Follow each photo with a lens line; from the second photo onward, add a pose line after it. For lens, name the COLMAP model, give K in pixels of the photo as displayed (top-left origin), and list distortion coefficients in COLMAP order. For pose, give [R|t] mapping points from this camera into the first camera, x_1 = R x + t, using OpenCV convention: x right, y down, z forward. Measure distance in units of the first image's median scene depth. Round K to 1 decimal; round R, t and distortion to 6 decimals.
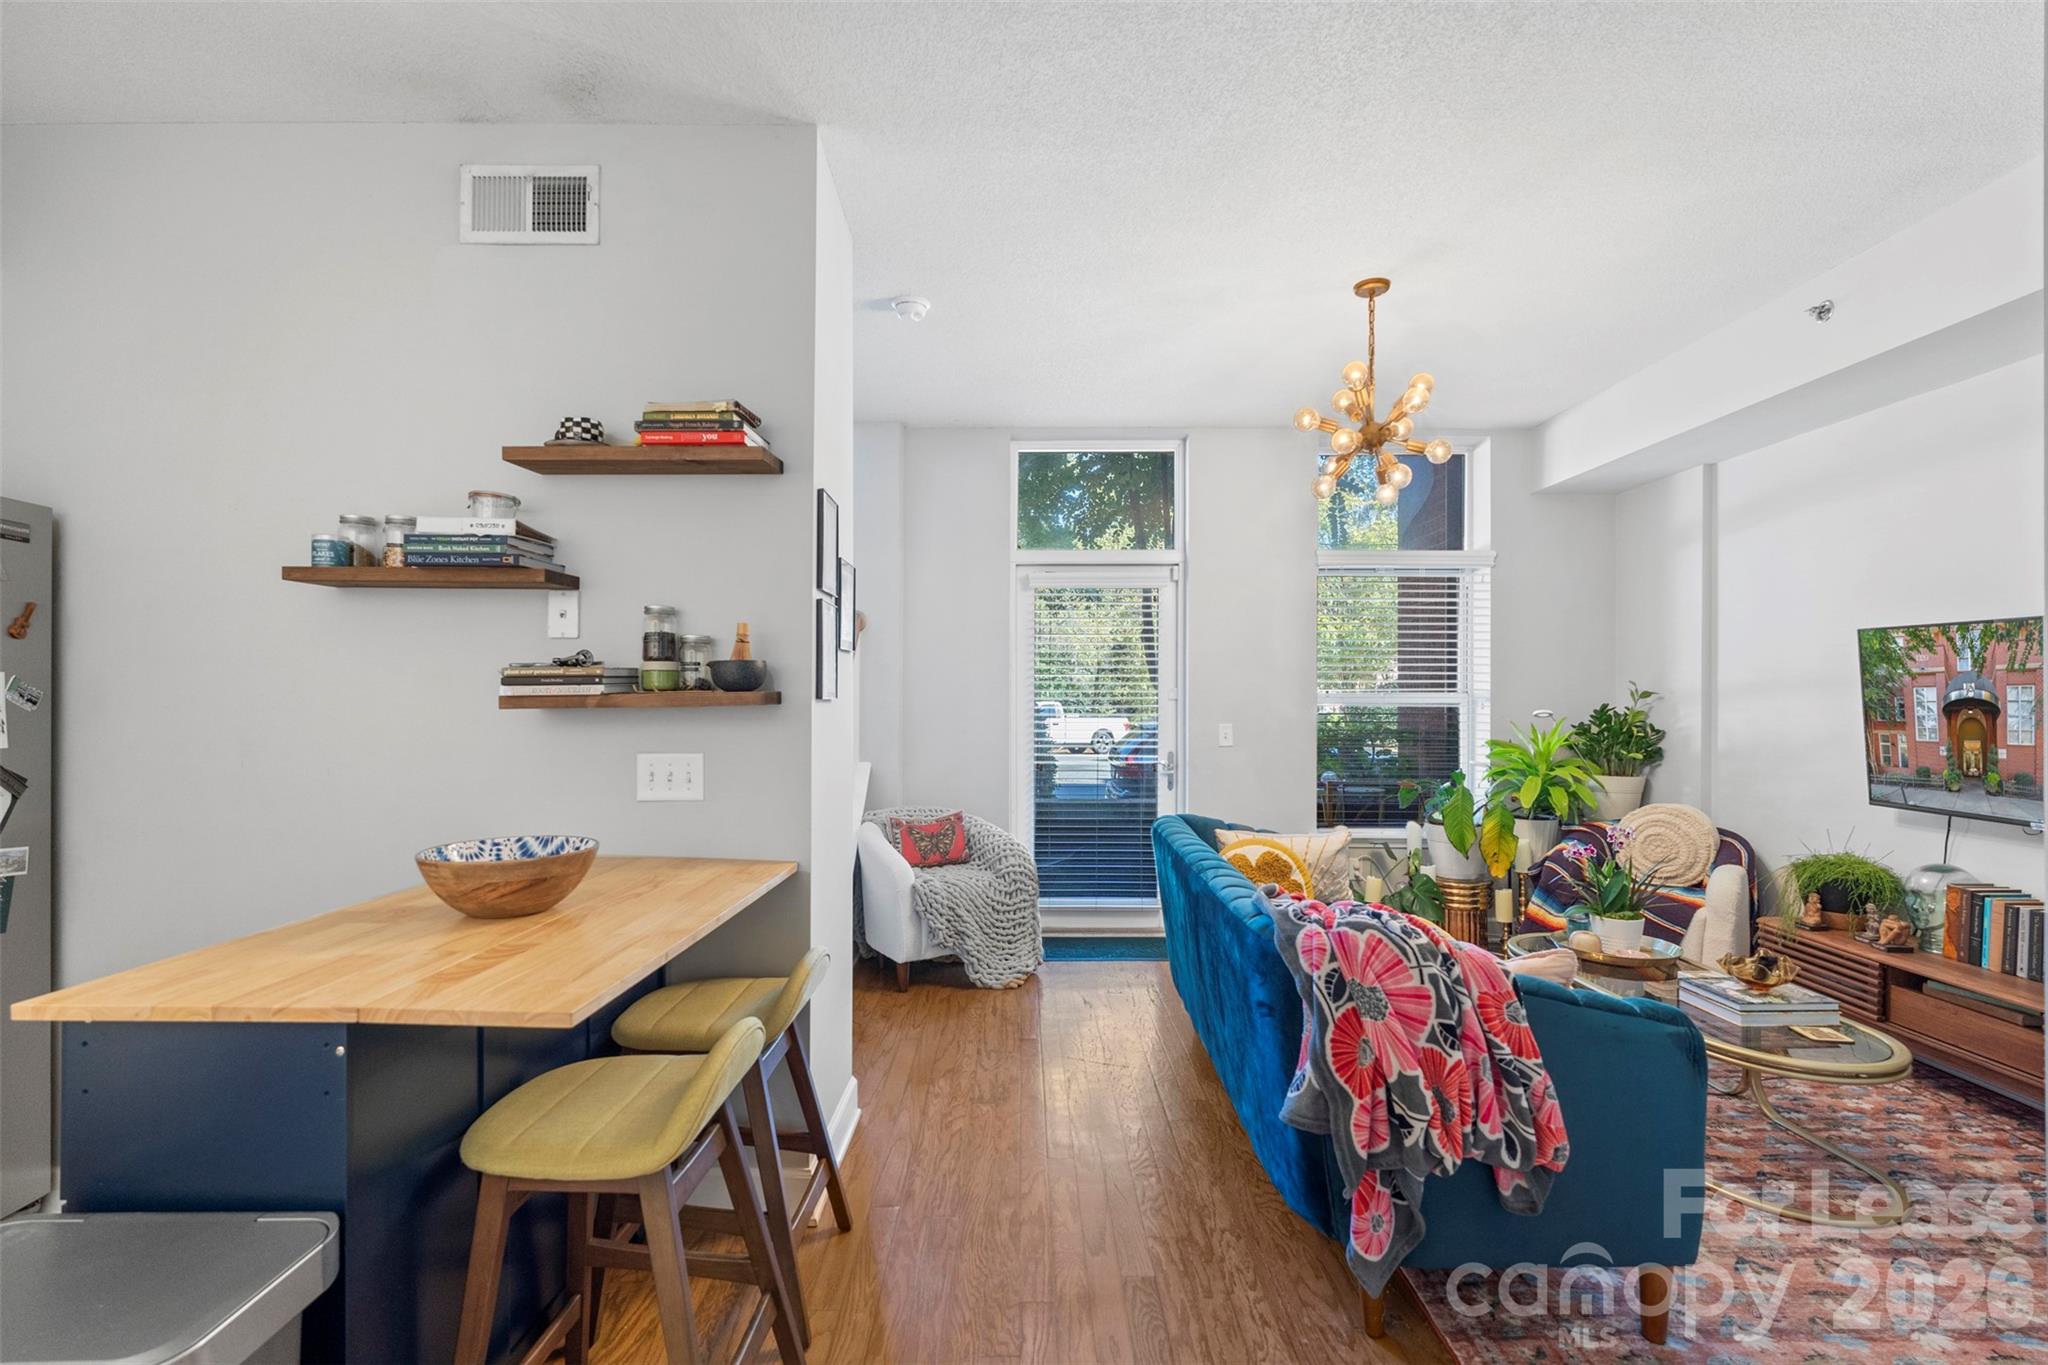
lens RADIAL K [[917.9, 0, 1036.4], [0, 917.9, 703.5], [0, 0, 1]] dist [-0.000365, -0.000426]
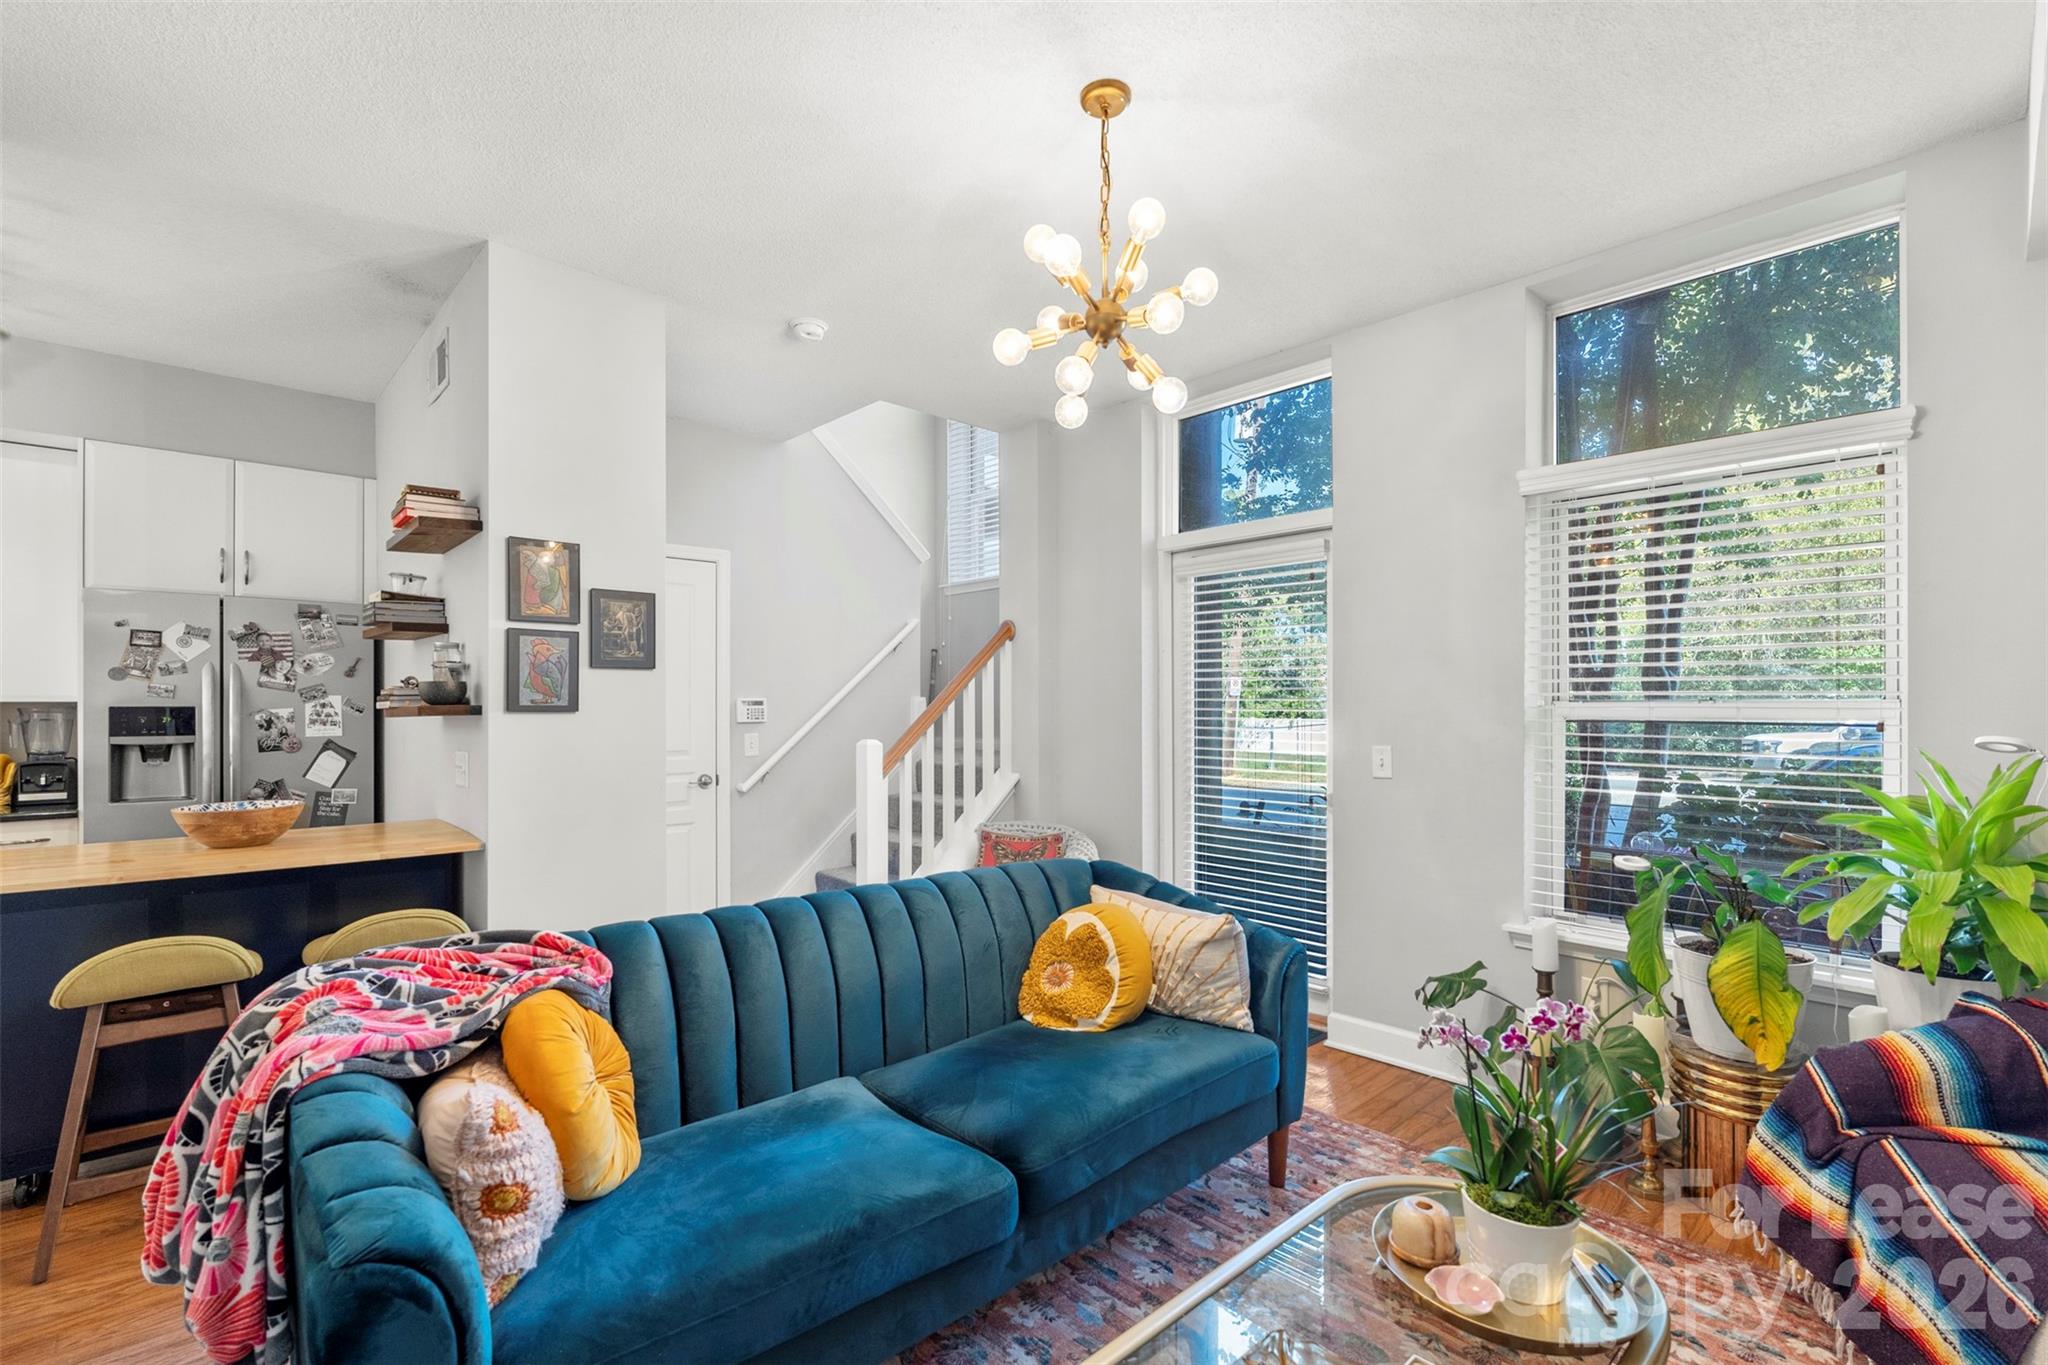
lens RADIAL K [[912.1, 0, 1031.9], [0, 912.1, 701.7], [0, 0, 1]] dist [-0.001913, -0.000383]
pose [[0.680193, -0.002220, -0.733030, 0.830161], [-0.002551, 0.999982, -0.005395, -0.010445], [0.733029, 0.005540, 0.680175, 0.522407]]
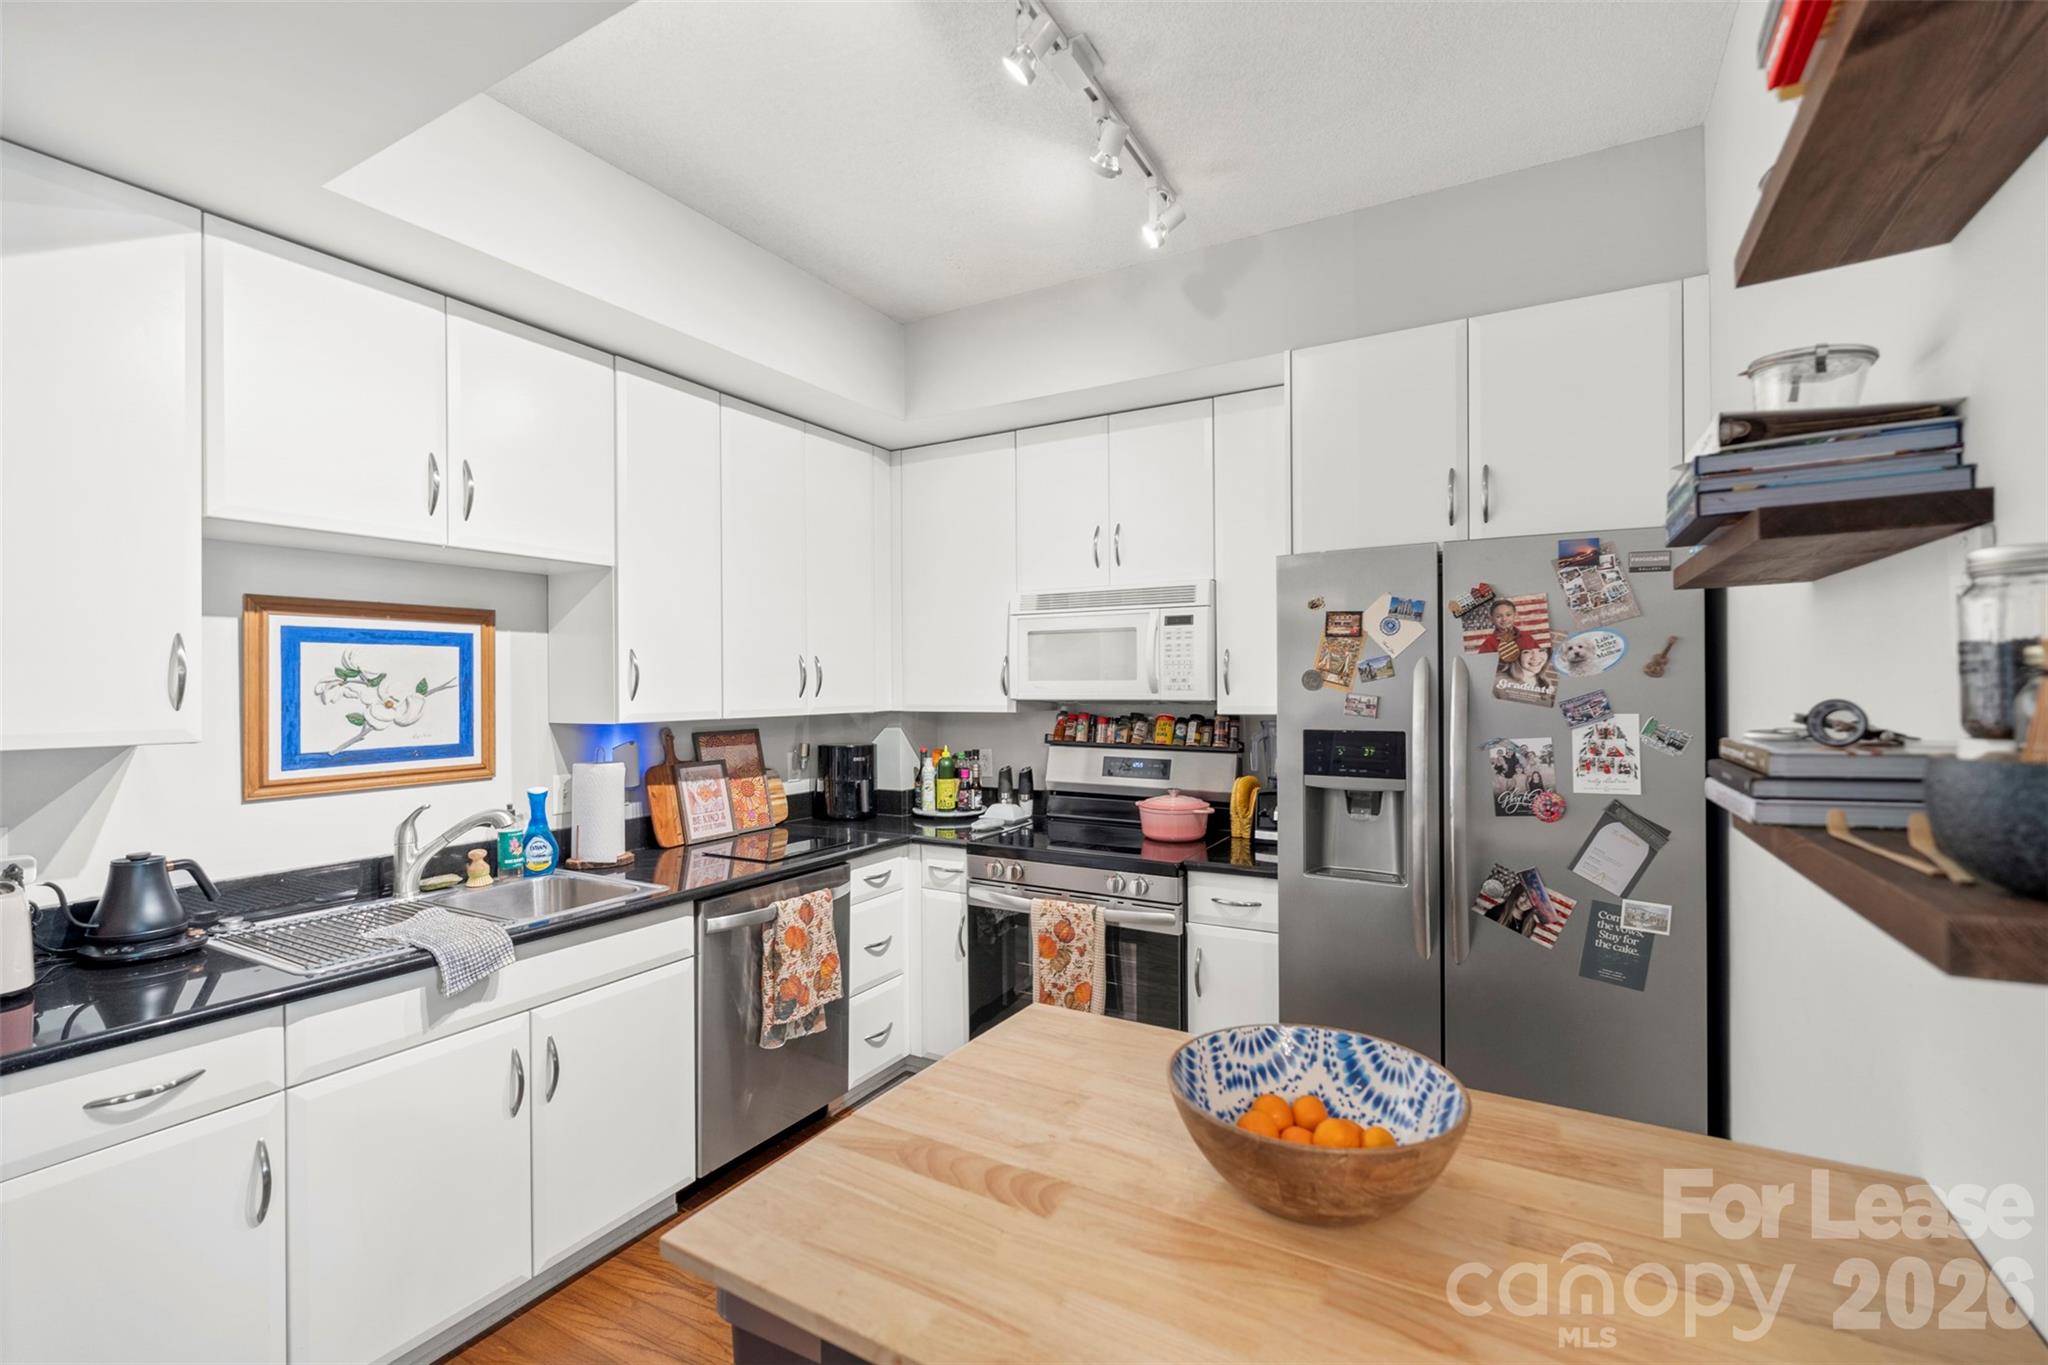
lens RADIAL K [[905.2, 0, 1029.1], [0, 905.2, 687.7], [0, 0, 1]] dist [-0.000549, -0.000020]
pose [[-0.501405, 0.005488, -0.865195, -0.006666], [0.002872, 0.999985, 0.004678, -0.046104], [0.865208, -0.000139, -0.501413, 0.629977]]
